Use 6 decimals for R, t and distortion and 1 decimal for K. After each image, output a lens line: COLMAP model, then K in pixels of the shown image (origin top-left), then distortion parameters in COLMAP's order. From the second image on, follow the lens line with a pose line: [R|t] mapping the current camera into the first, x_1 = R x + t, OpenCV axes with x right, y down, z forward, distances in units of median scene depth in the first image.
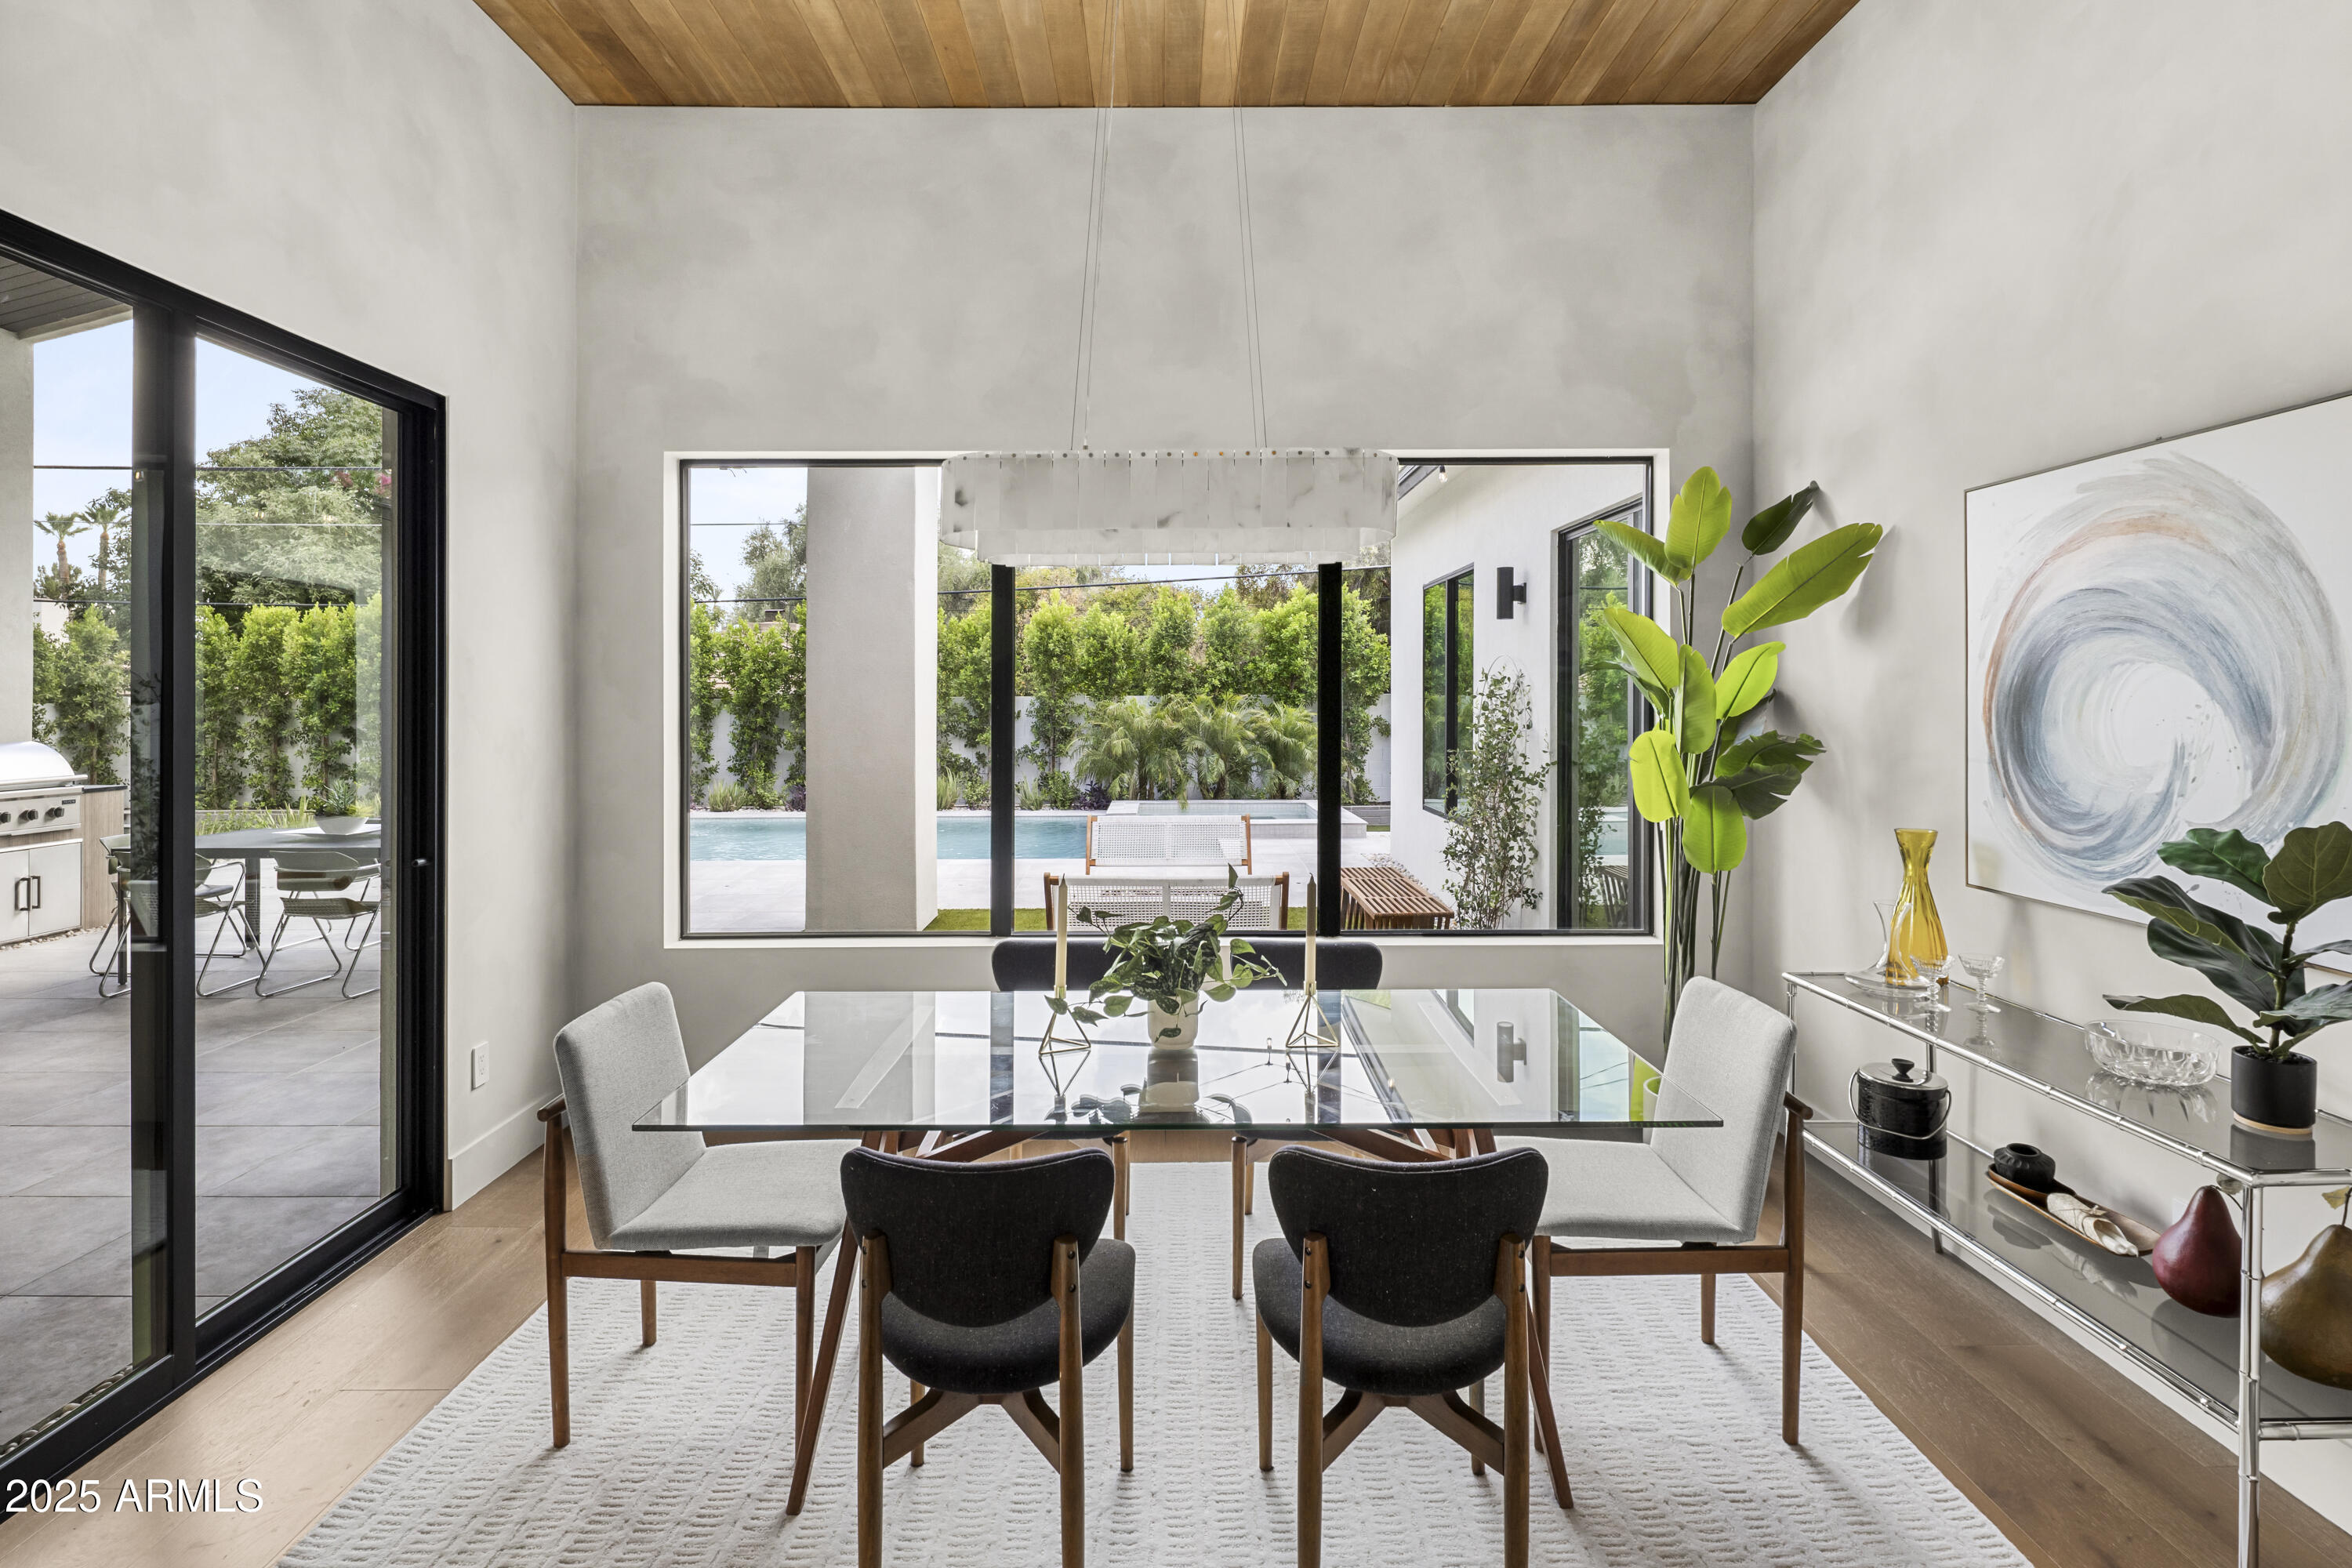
lens RADIAL K [[1159.9, 0, 1200.8], [0, 1159.9, 709.8], [0, 0, 1]] dist [0.003871, -0.002207]
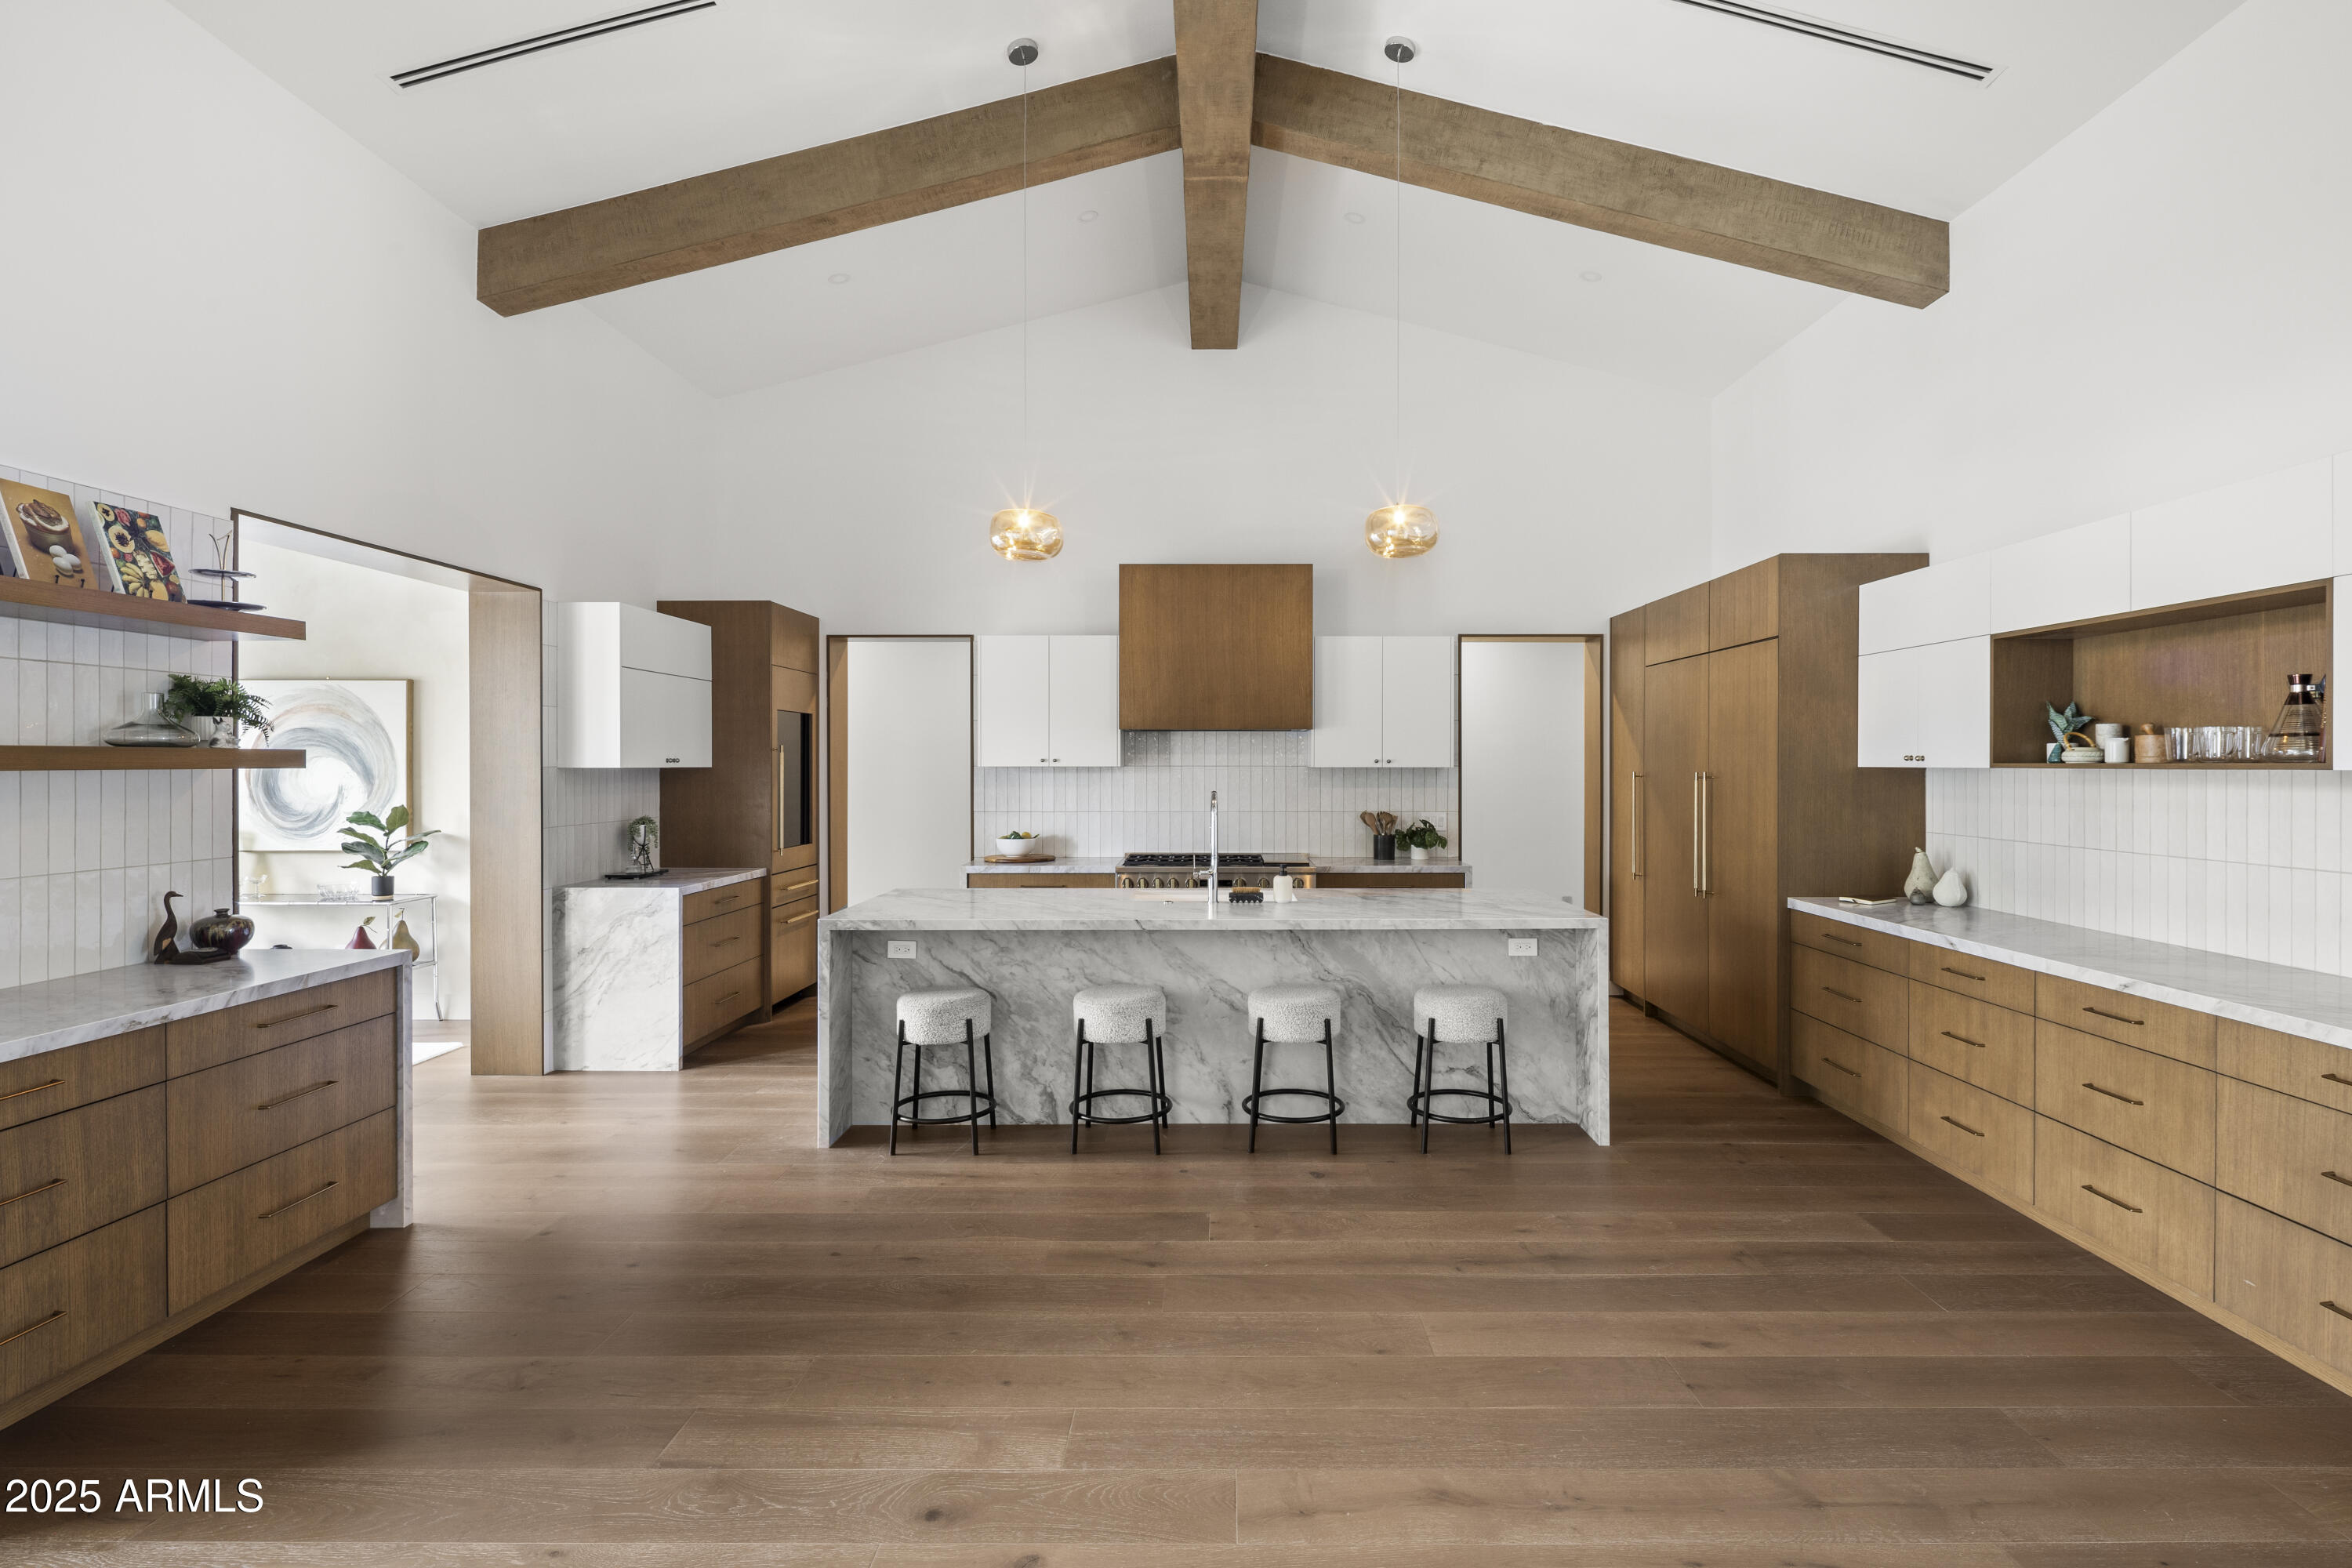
lens RADIAL K [[1159.9, 0, 1220.7], [0, 1159.9, 767.7], [0, 0, 1]] dist [0.003871, -0.002207]
pose [[0.021904, 0.001169, 0.999759, -0.764747], [0.009376, 0.999955, -0.001374, 0.003349], [-0.999716, 0.009404, 0.021892, -0.480418]]
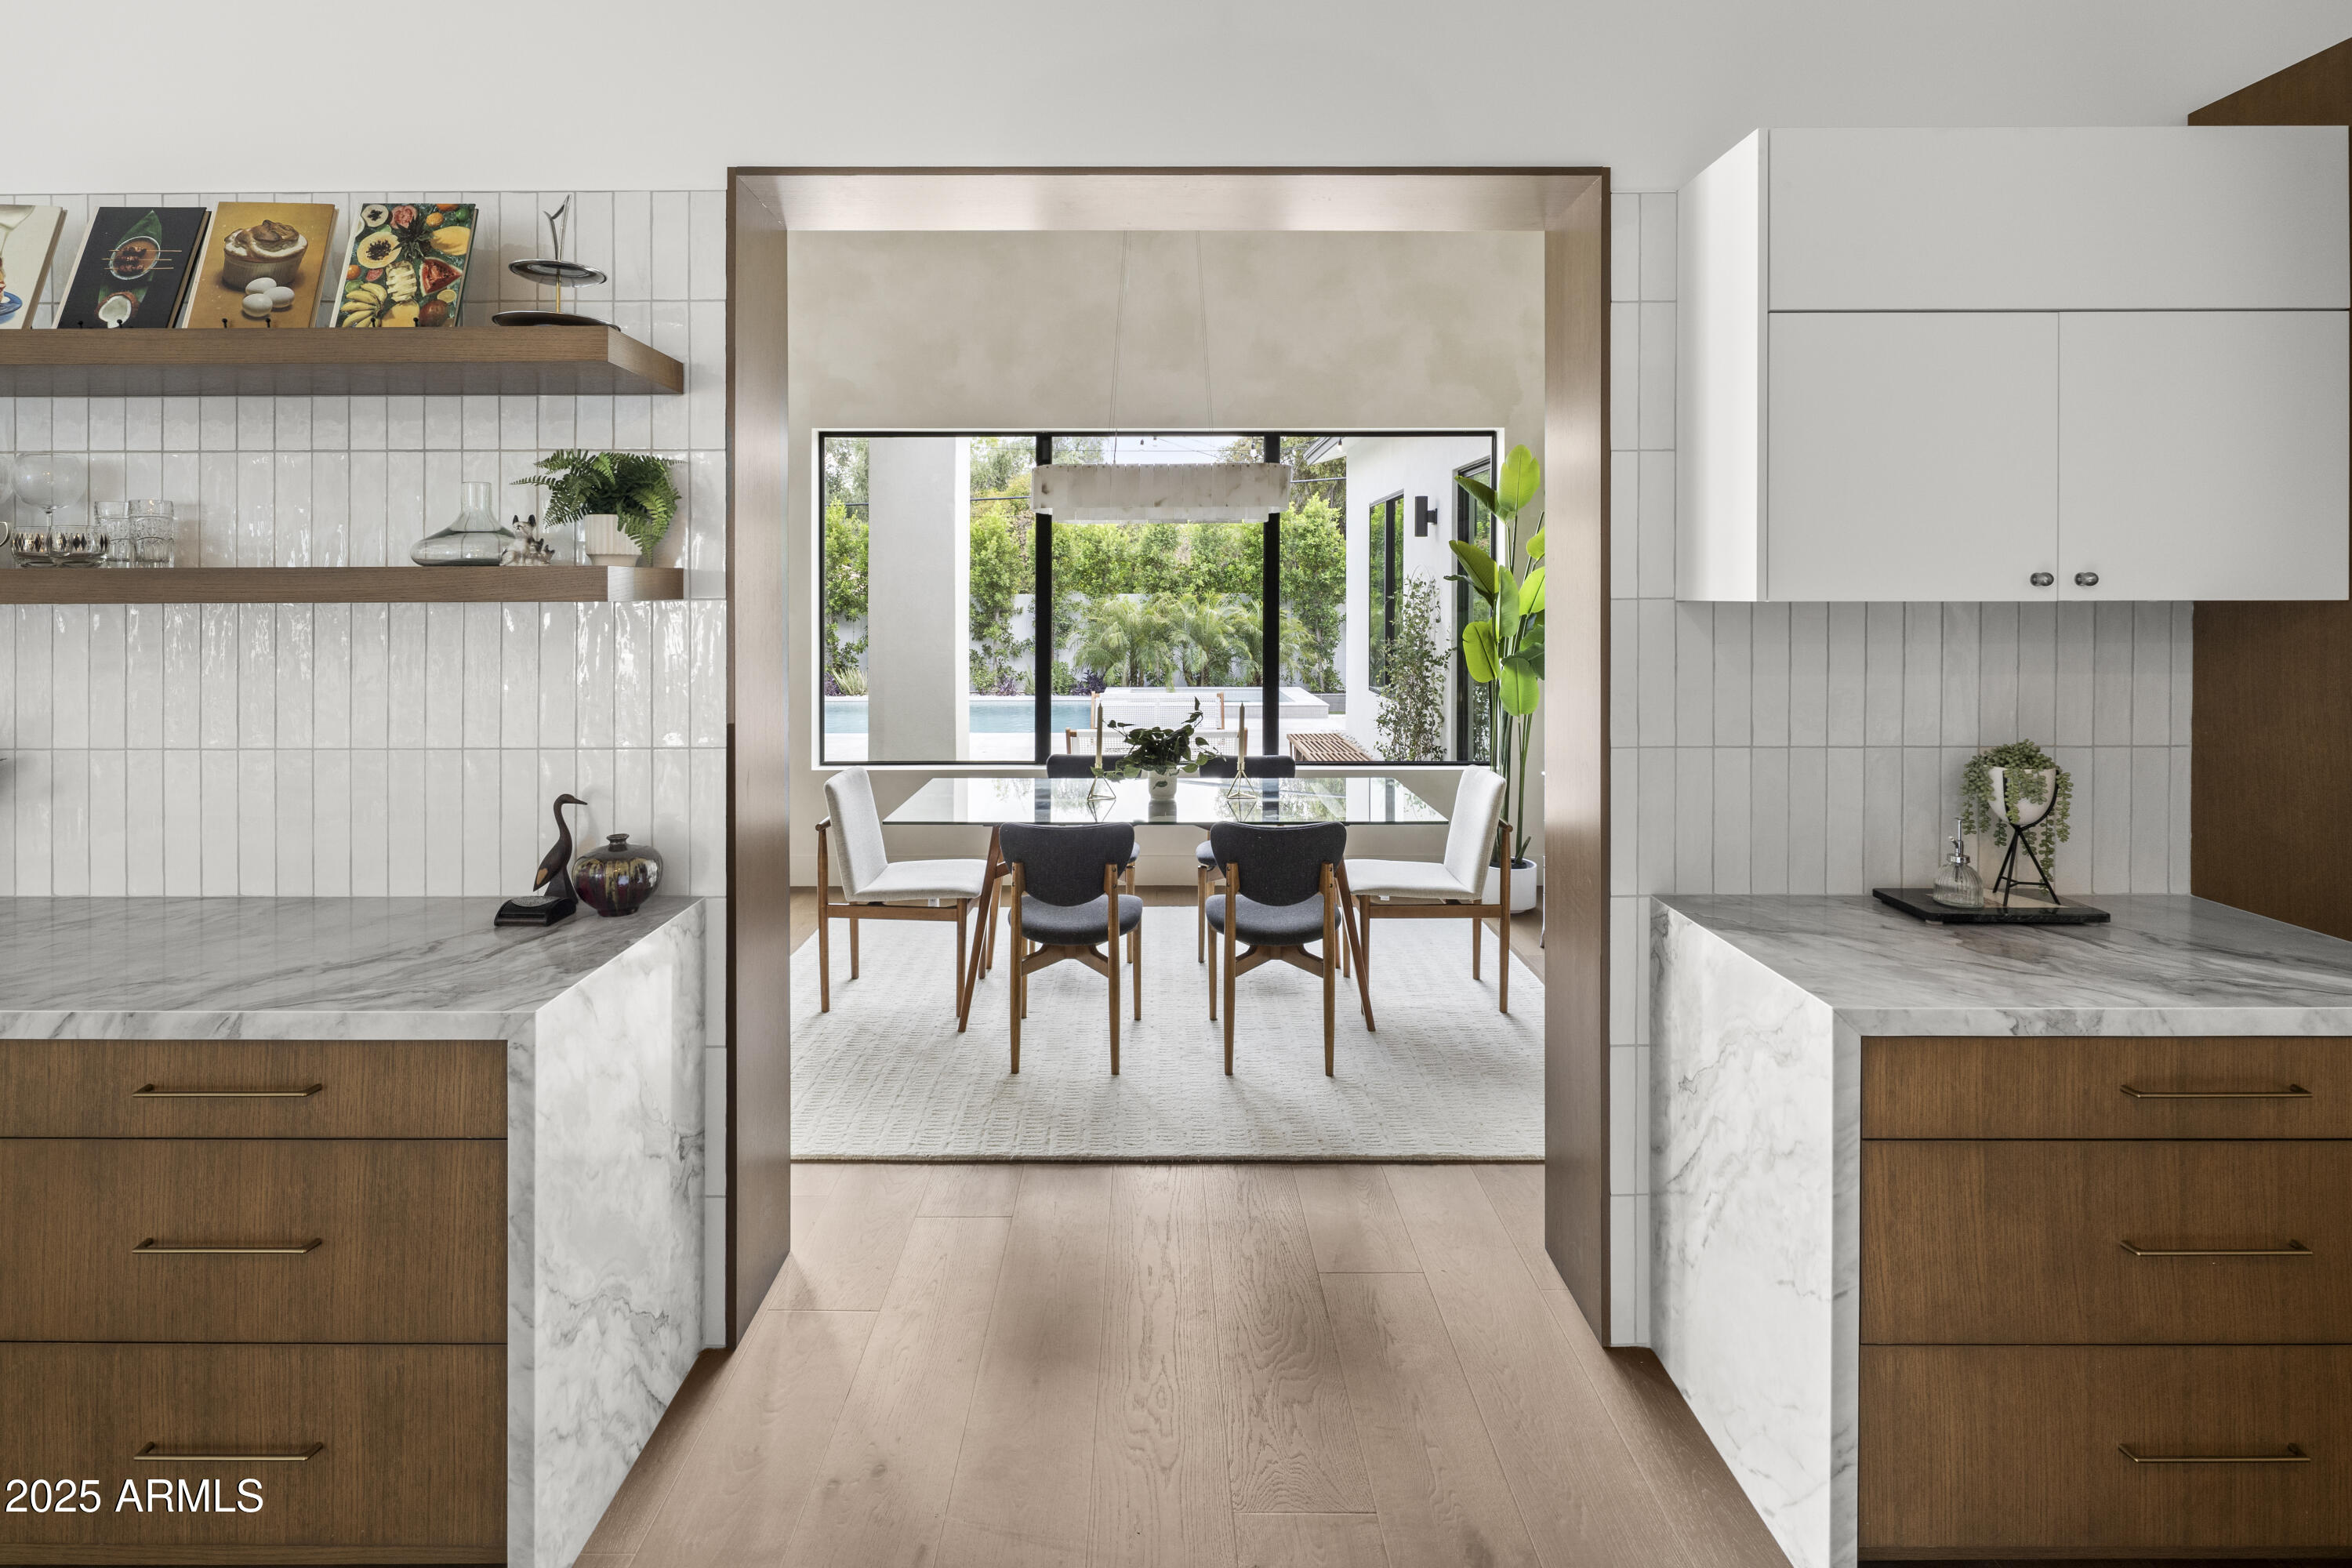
lens RADIAL K [[1159.9, 0, 1154.9], [0, 1159.9, 599.6], [0, 0, 1]] dist [0.003871, -0.002207]
pose [[0.999588, 0.001507, -0.028656, 0.005632], [-0.001681, 0.999980, -0.006047, -0.000444], [0.028646, 0.006093, 0.999571, -0.304637]]
